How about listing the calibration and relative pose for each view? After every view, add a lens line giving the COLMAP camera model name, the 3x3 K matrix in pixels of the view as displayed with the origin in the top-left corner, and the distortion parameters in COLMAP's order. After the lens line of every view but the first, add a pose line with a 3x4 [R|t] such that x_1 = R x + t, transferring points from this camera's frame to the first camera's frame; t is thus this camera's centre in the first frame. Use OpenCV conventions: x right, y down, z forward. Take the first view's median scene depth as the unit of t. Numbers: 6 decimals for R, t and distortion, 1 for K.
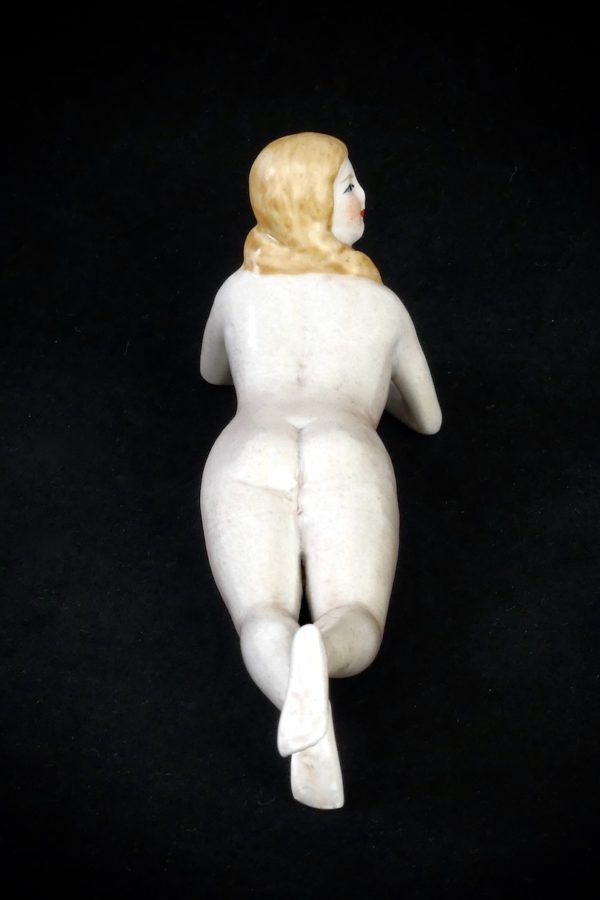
lens RADIAL K [[4860.4, 0, 300.0], [0, 4860.4, 450.0], [0, 0, 1]] dist [0.187753, 1.841784]
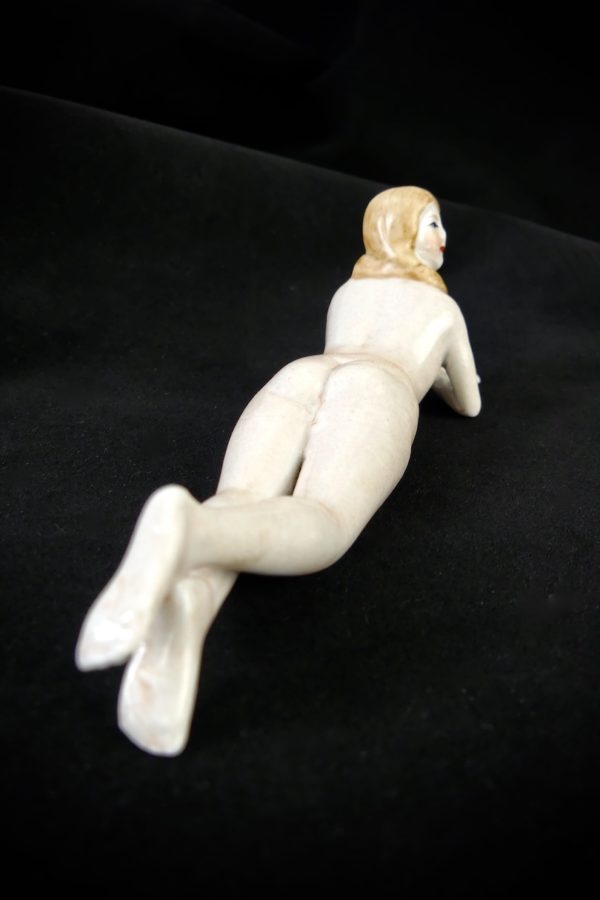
lens RADIAL K [[894.8, 0, 300.0], [0, 894.8, 450.0], [0, 0, 1]] dist [-0.015712, -0.011068]
pose [[0.958976, 0.134310, -0.249650, 0.044718], [-0.160112, 0.983345, -0.086002, 0.034233], [0.233941, 0.122446, 0.964509, 0.764018]]
